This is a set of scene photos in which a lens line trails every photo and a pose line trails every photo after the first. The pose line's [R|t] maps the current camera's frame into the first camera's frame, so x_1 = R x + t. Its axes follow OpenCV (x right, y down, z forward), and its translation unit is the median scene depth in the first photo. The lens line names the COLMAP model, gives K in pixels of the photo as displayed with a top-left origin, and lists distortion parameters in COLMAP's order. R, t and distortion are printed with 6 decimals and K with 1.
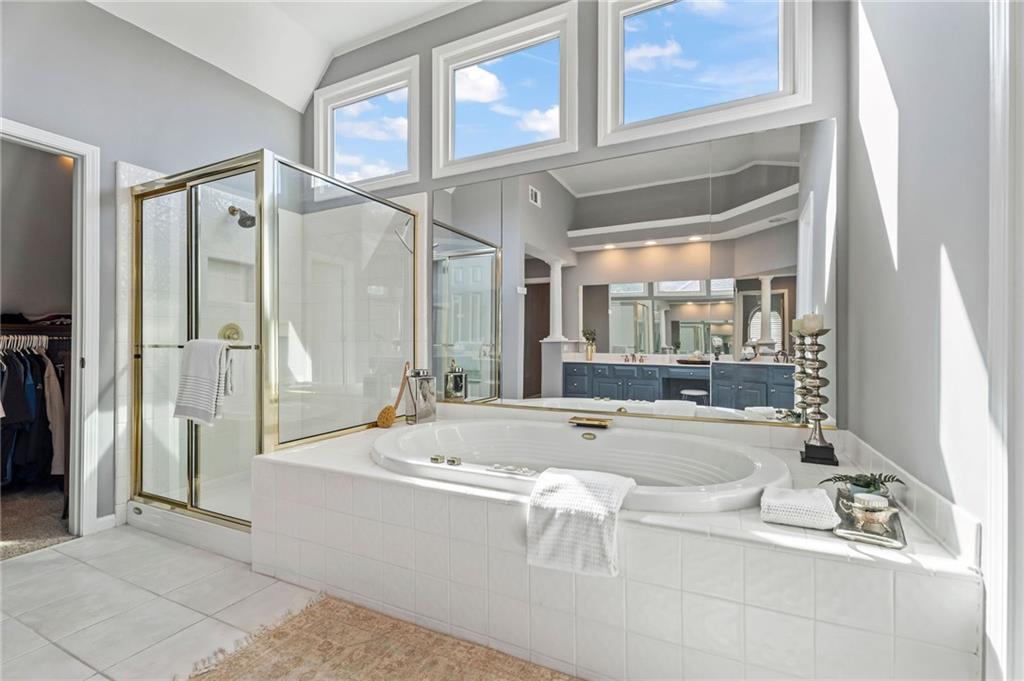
lens RADIAL K [[456.1, 0, 511.8], [0, 456.1, 345.5], [0, 0, 1]] dist [0.000297, 0.000132]
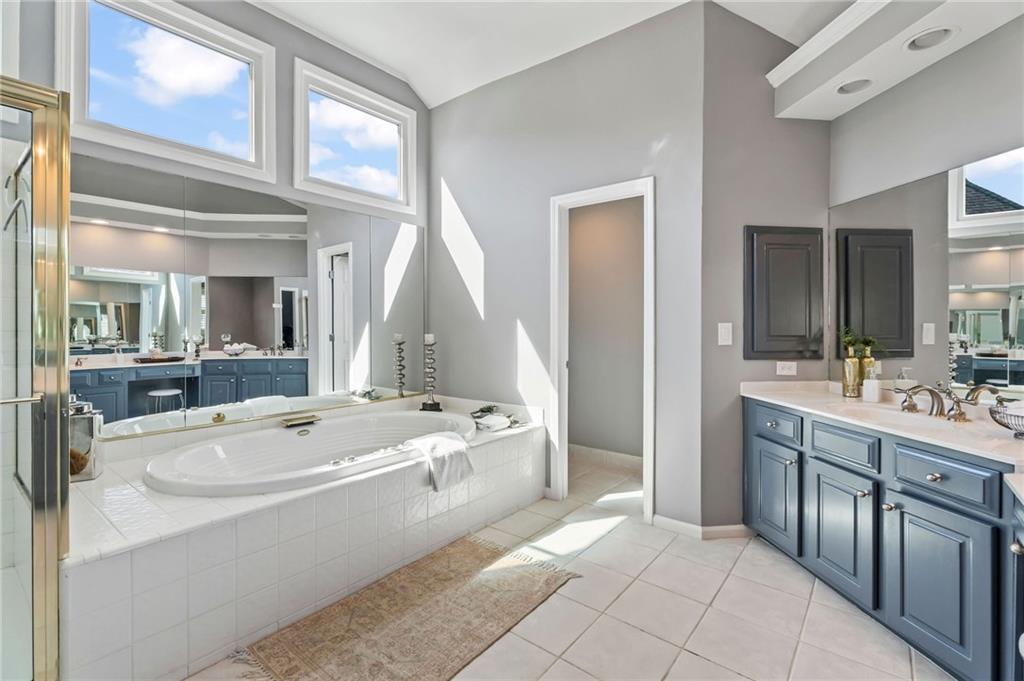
lens RADIAL K [[466.6, 0, 512.3], [0, 466.6, 326.8], [0, 0, 1]] dist [0.001079, 0.000119]
pose [[0.216080, -0.000948, 0.976375, -1.292802], [-0.000618, 0.999999, 0.001108, -0.116669], [-0.976376, -0.000843, 0.216079, 0.276978]]
